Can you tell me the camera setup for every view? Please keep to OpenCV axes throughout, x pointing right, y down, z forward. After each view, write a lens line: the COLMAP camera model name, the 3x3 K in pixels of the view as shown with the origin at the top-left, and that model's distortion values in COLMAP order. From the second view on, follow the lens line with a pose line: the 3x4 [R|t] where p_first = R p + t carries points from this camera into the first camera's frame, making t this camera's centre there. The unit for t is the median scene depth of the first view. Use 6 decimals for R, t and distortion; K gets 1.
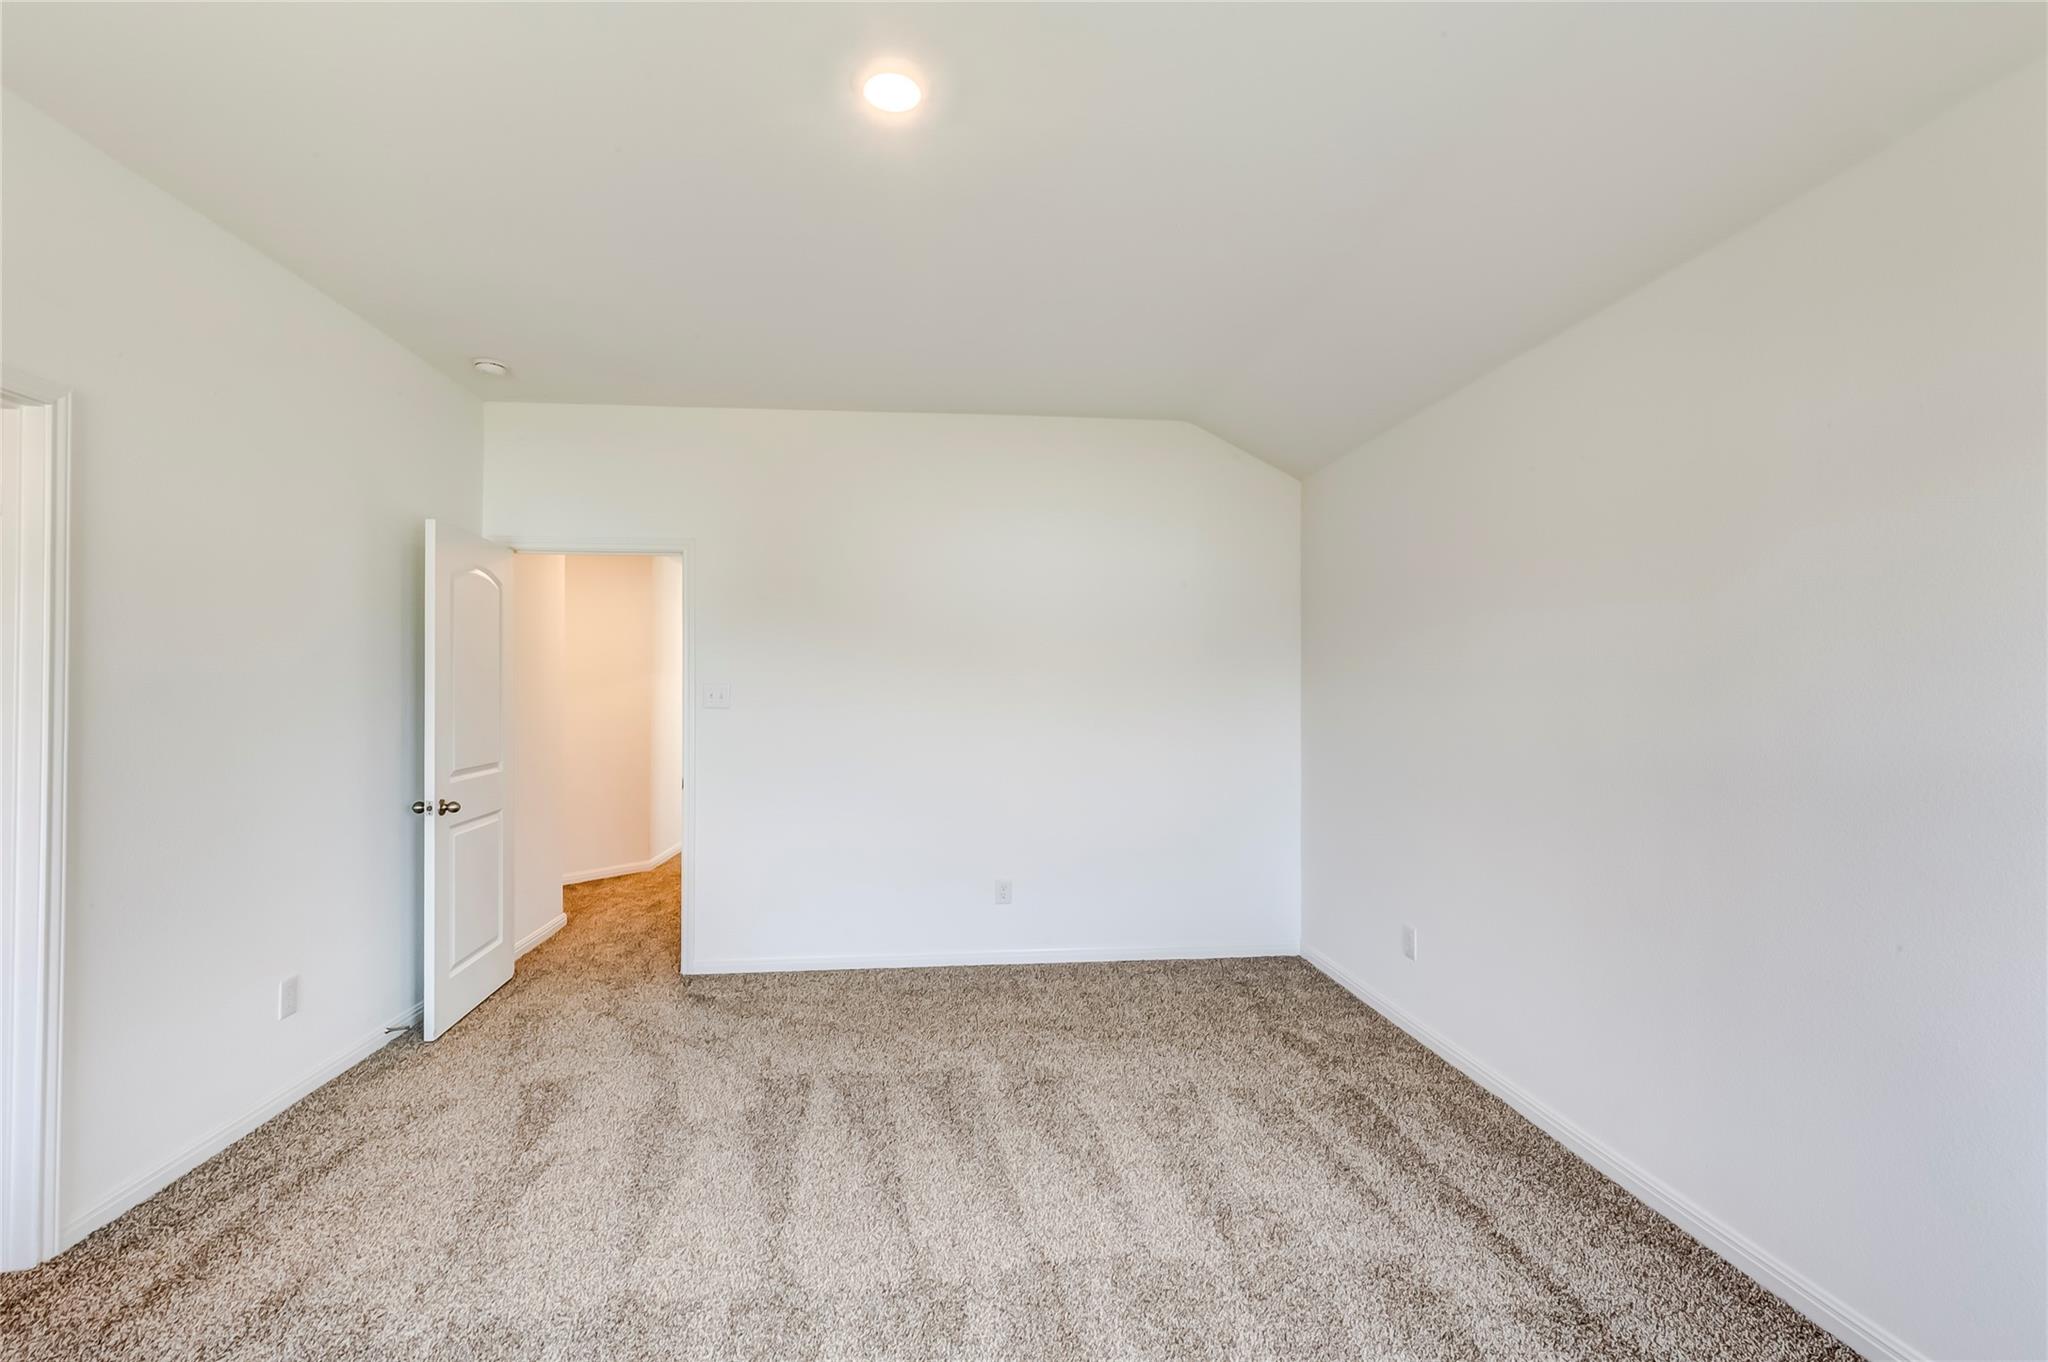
lens RADIAL K [[938.8, 0, 1020.2], [0, 938.8, 684.5], [0, 0, 1]] dist [0.004479, -0.000883]
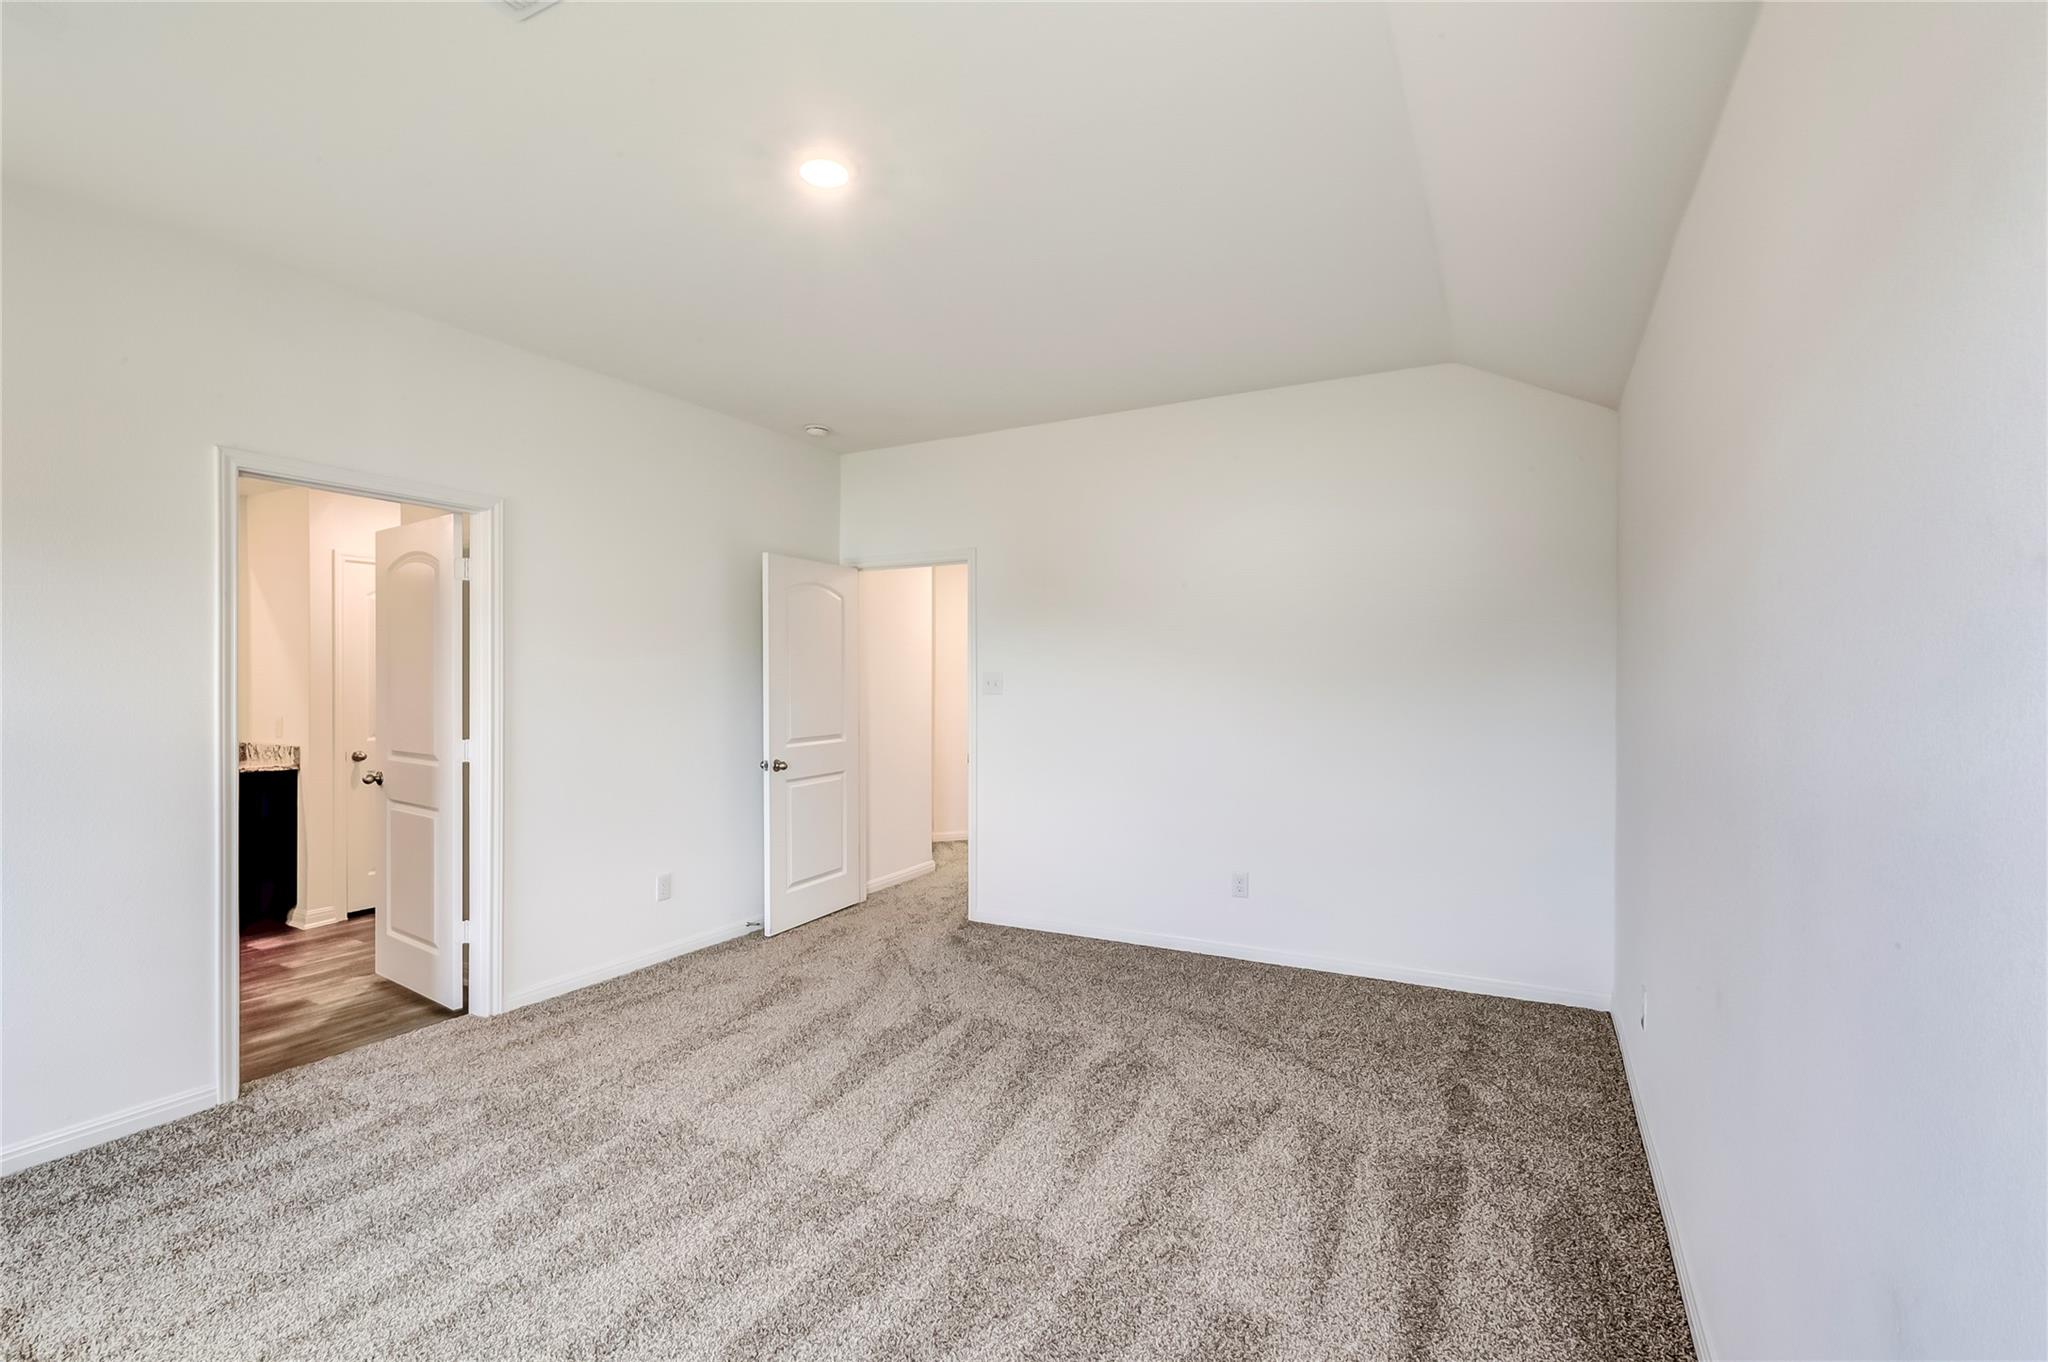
lens RADIAL K [[938.8, 0, 1025.3], [0, 938.8, 675.7], [0, 0, 1]] dist [0.004479, -0.000883]
pose [[0.827255, -0.001725, -0.561823, 0.491832], [0.005269, 0.999975, 0.004687, -0.002490], [0.561801, -0.006837, 0.827244, 0.099423]]
